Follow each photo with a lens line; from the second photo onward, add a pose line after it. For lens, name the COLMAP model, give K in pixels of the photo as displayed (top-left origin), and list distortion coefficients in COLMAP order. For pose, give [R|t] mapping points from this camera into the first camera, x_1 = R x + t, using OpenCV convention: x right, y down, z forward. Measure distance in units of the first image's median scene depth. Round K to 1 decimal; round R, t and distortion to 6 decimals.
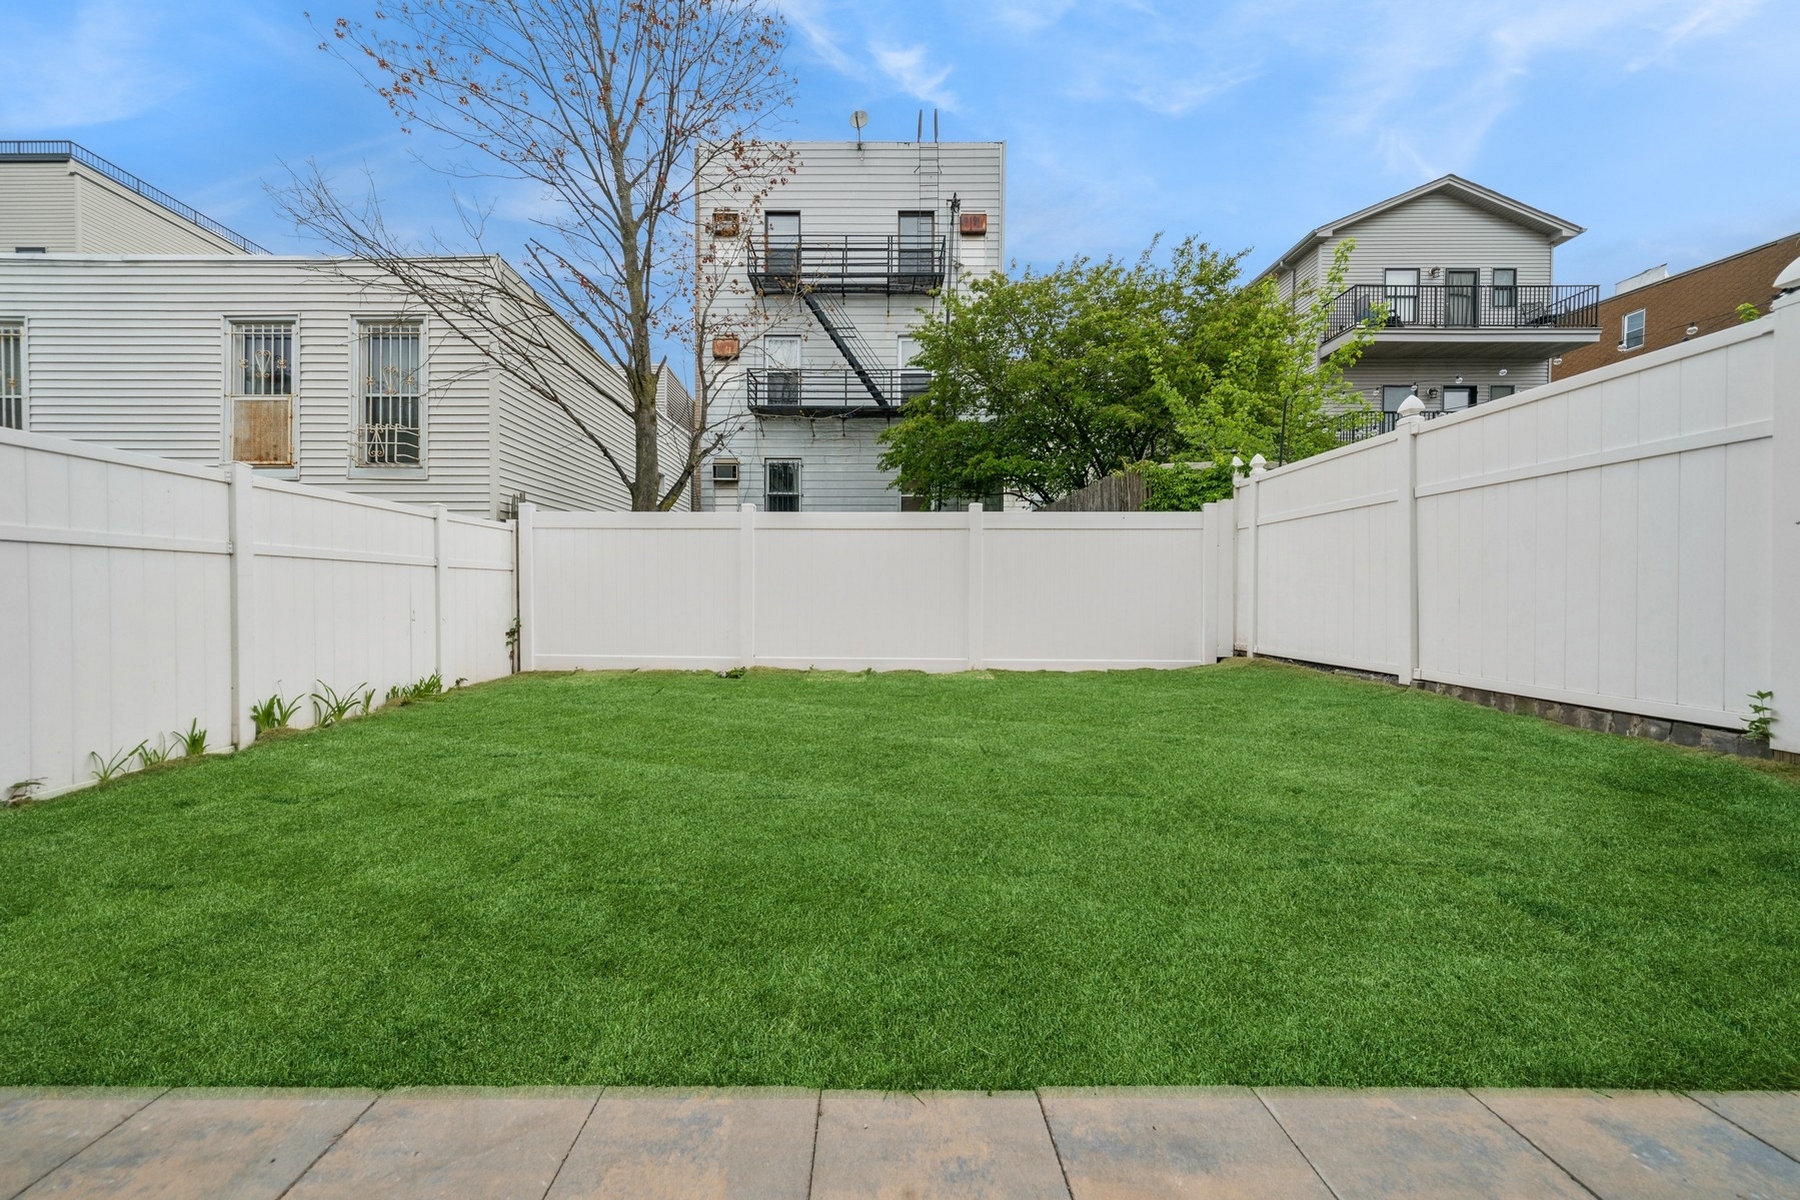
lens RADIAL K [[596.0, 0, 900.0], [0, 596.0, 600.0], [0, 0, 1]] dist [0.000089, 0.000152]
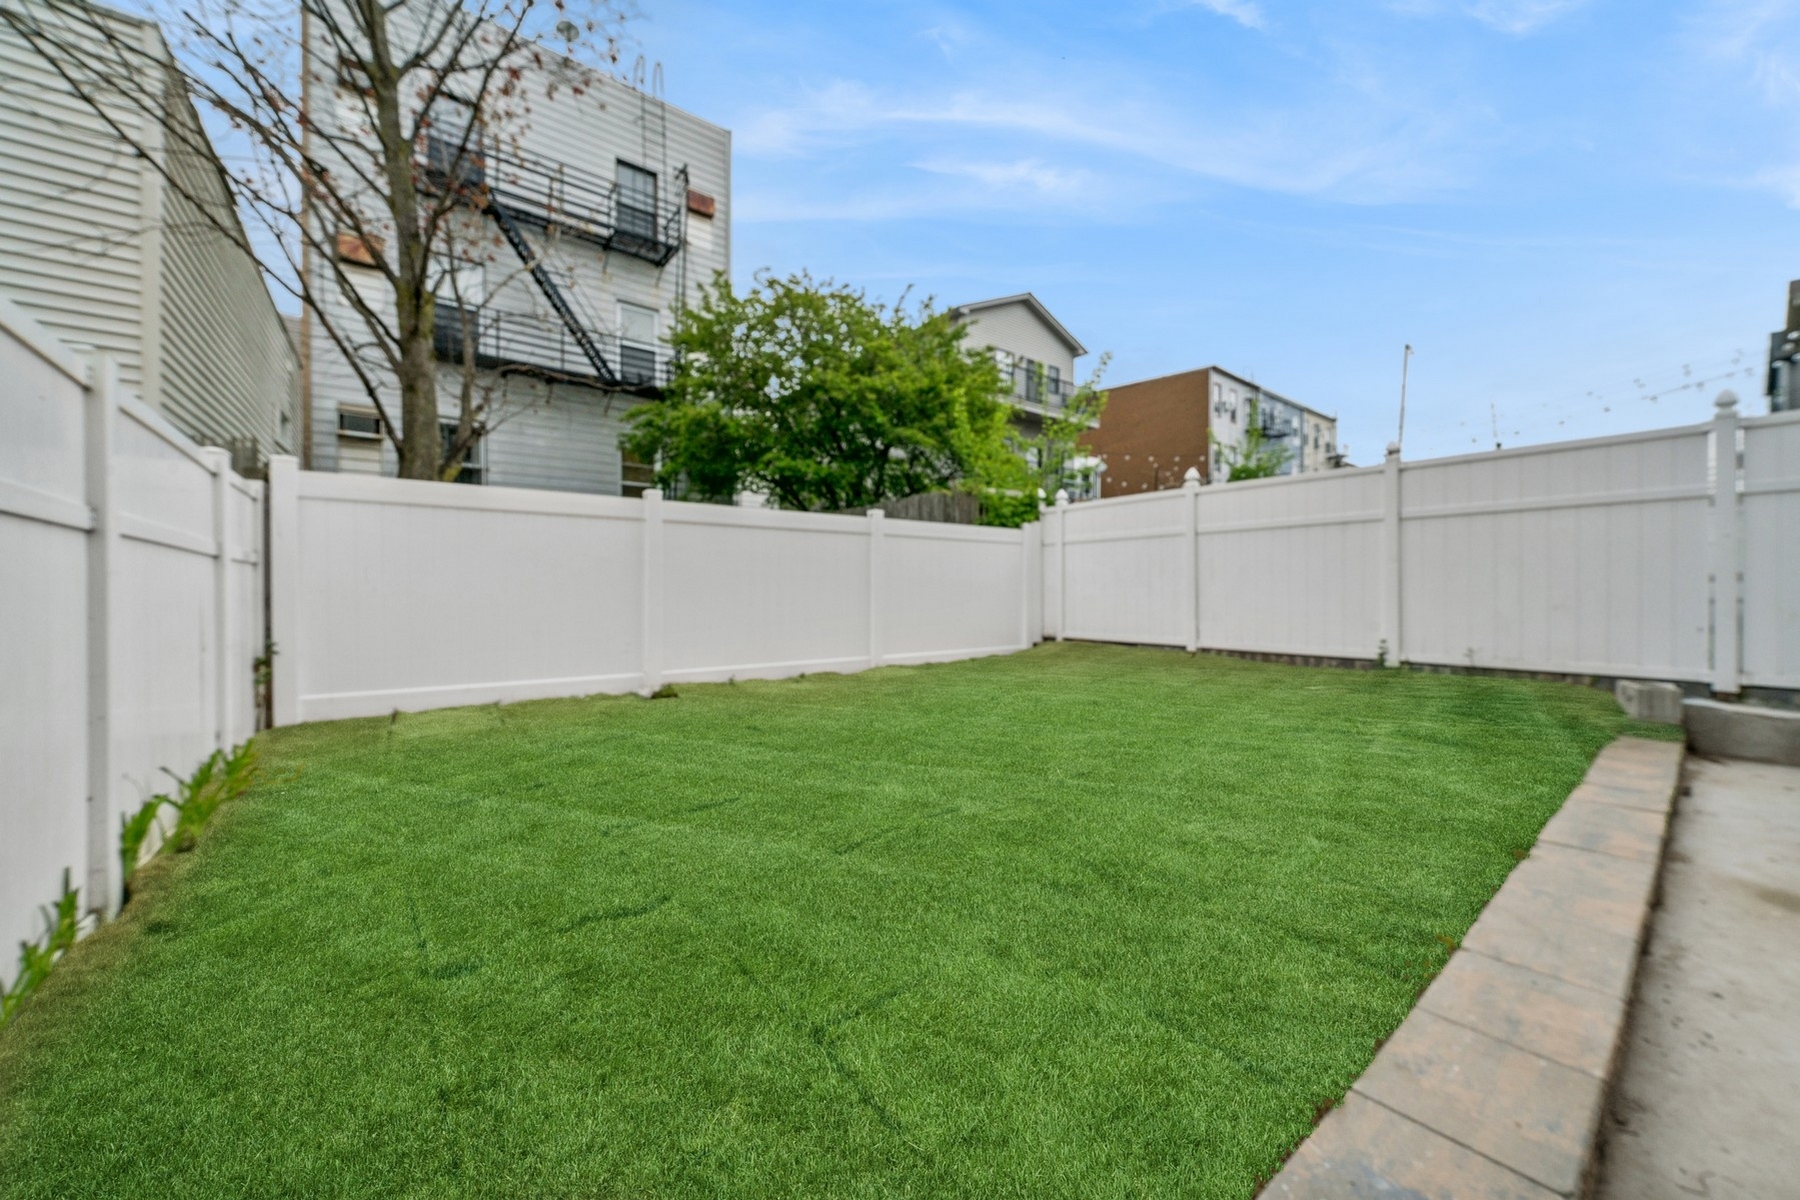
lens RADIAL K [[619.4, 0, 877.9], [0, 619.4, 592.2], [0, 0, 1]] dist [-0.000389, 0.000087]
pose [[0.808191, -0.004830, 0.588900, -0.243756], [0.011457, 0.999906, -0.007522, -0.003831], [-0.588809, 0.012826, 0.808171, 0.050985]]
